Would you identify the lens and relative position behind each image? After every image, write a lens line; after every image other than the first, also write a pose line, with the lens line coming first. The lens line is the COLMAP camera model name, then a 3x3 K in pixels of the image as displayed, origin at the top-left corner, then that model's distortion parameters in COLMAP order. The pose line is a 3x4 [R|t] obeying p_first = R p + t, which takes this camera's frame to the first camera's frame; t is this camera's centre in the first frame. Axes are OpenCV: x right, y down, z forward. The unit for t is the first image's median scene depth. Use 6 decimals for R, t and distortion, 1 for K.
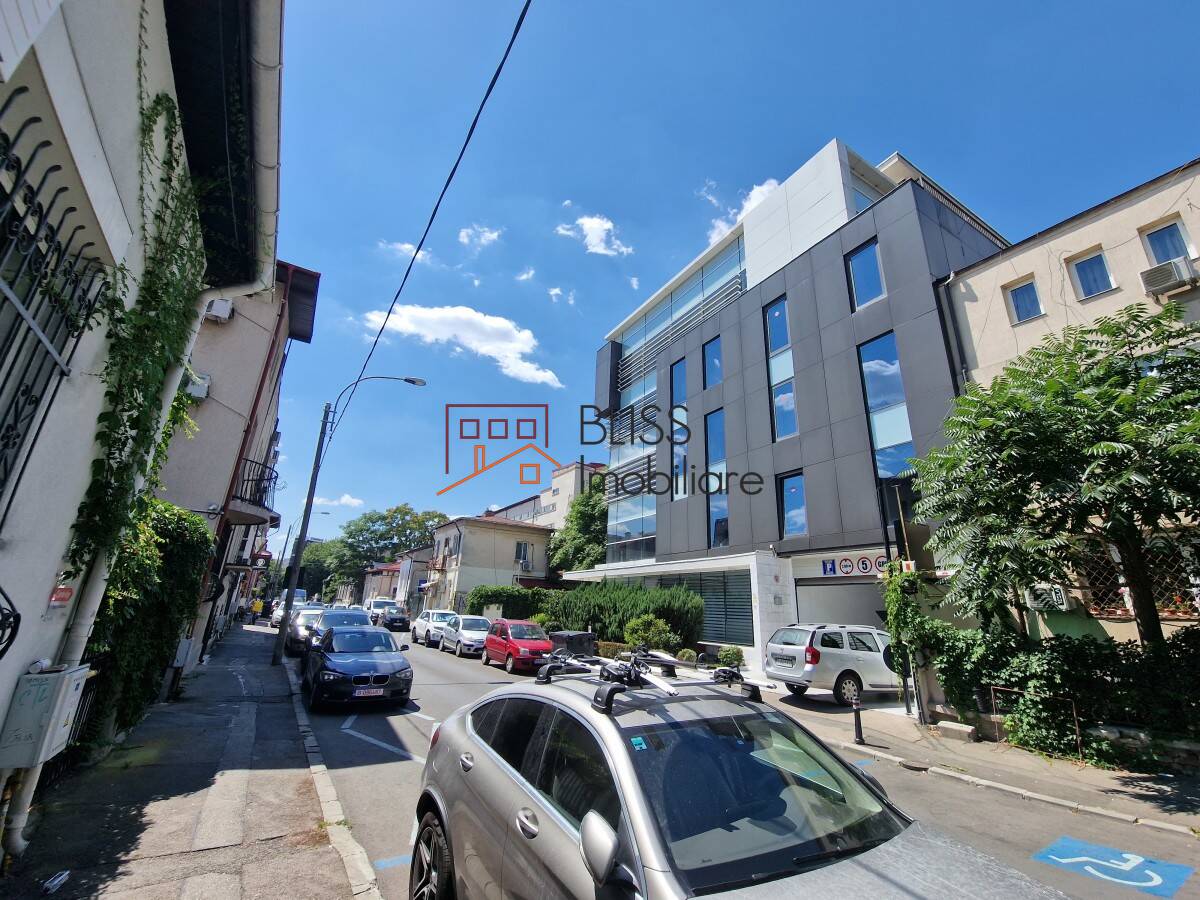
lens RADIAL K [[499.2, 0, 607.3], [0, 499.2, 446.6], [0, 0, 1]] dist [-0.003661, -0.000751]
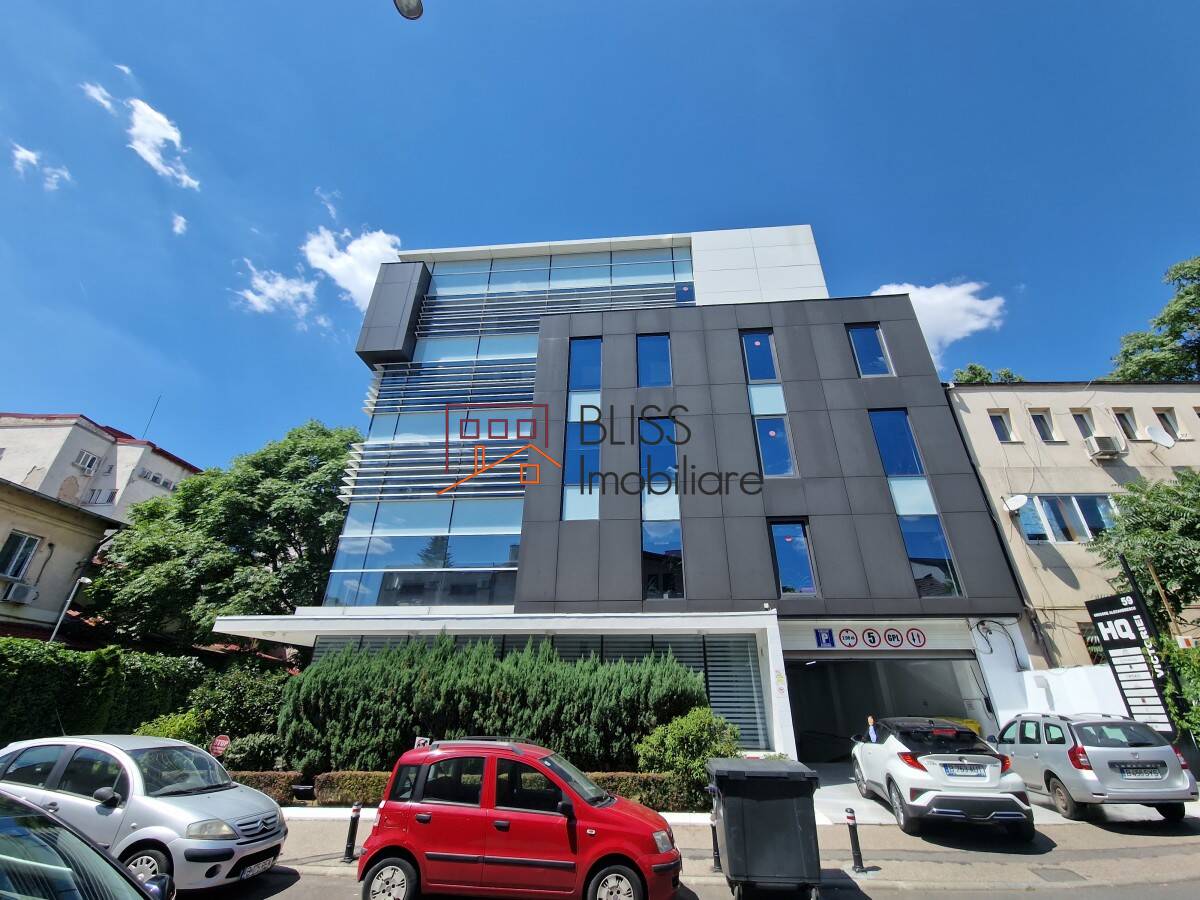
lens RADIAL K [[499.2, 0, 599.7], [0, 499.2, 448.8], [0, 0, 1]] dist [-0.003661, -0.000751]
pose [[0.575251, 0.340130, 0.743908, -0.370916], [-0.240238, 0.939592, -0.243829, 0.173434], [-0.781903, -0.038452, 0.622213, 0.571954]]
